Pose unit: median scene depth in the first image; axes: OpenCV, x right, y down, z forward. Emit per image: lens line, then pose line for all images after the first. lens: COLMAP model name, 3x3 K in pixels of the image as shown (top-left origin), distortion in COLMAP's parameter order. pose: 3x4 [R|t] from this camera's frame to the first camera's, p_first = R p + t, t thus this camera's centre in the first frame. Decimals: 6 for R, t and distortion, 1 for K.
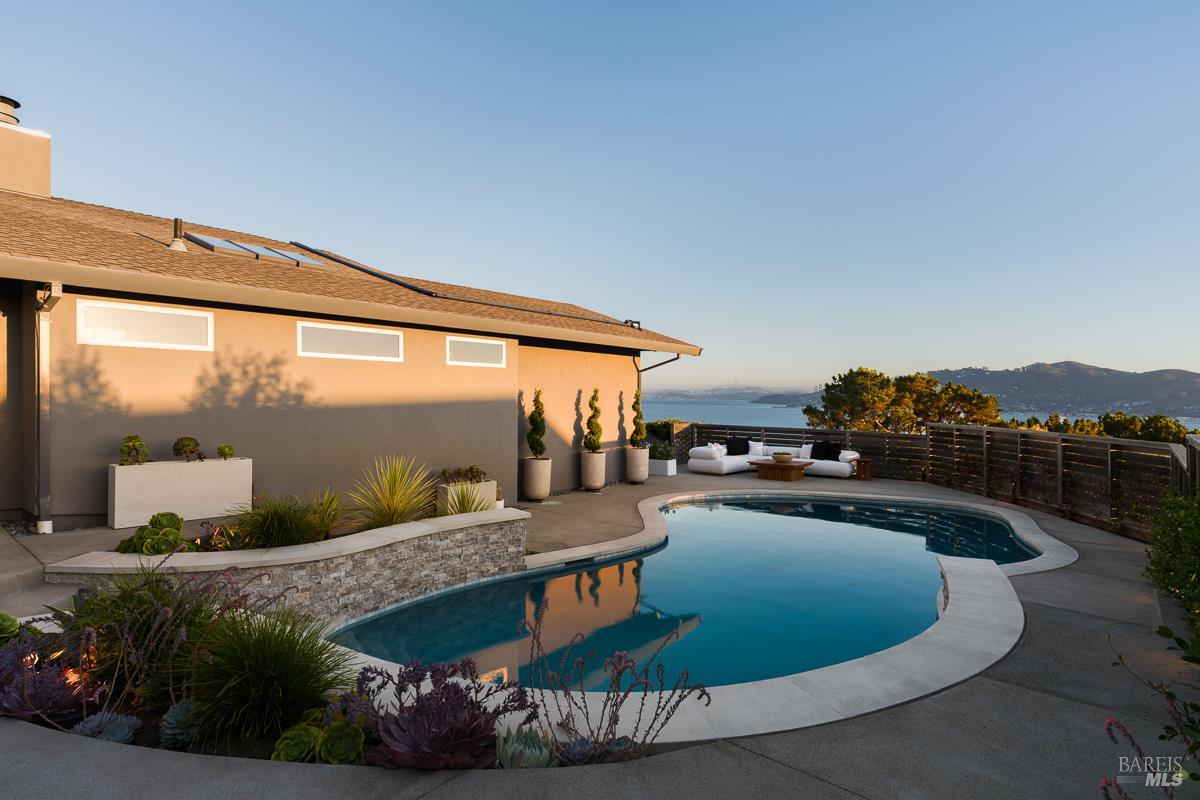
lens RADIAL K [[626.9, 0, 602.1], [0, 626.9, 403.7], [0, 0, 1]] dist [0.001003, 0.000102]
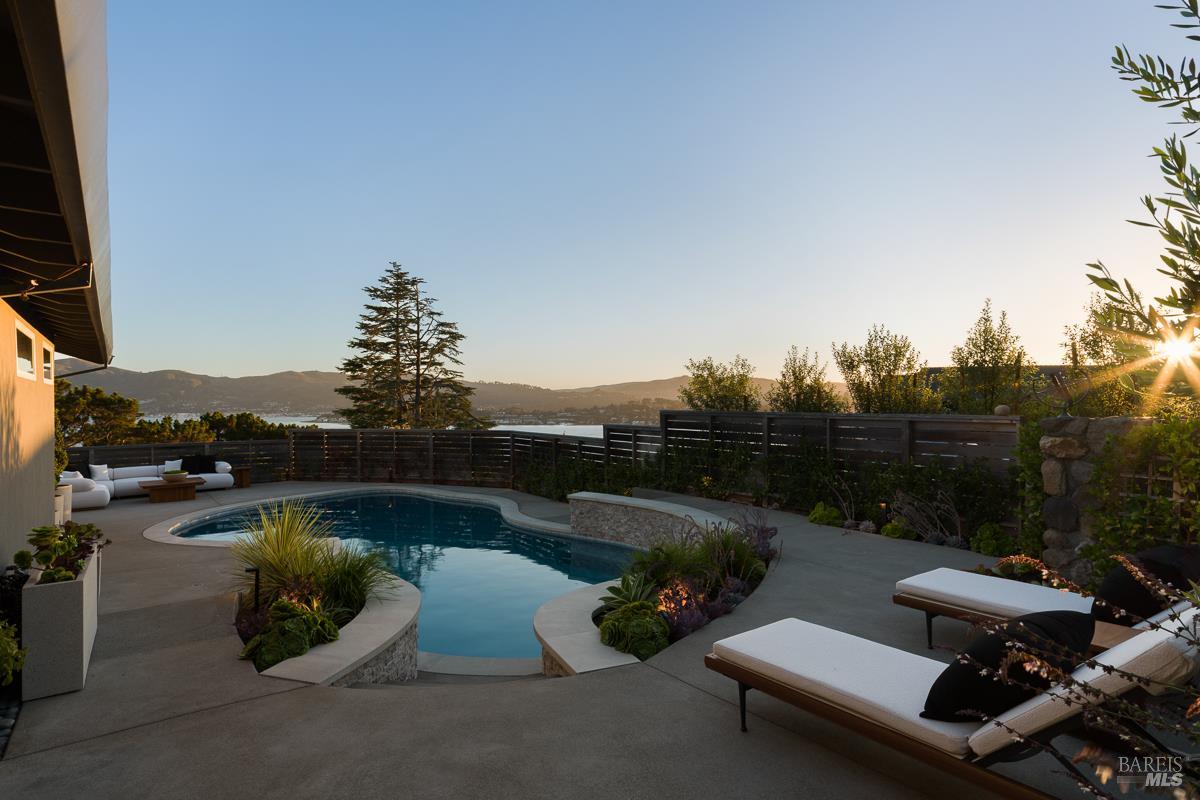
lens RADIAL K [[626.9, 0, 602.4], [0, 626.9, 398.8], [0, 0, 1]] dist [0.001003, 0.000102]
pose [[0.219923, -0.014960, 0.975403, -0.235973], [0.019888, 0.999743, 0.010849, -0.013401], [-0.975315, 0.017013, 0.220164, 0.083689]]
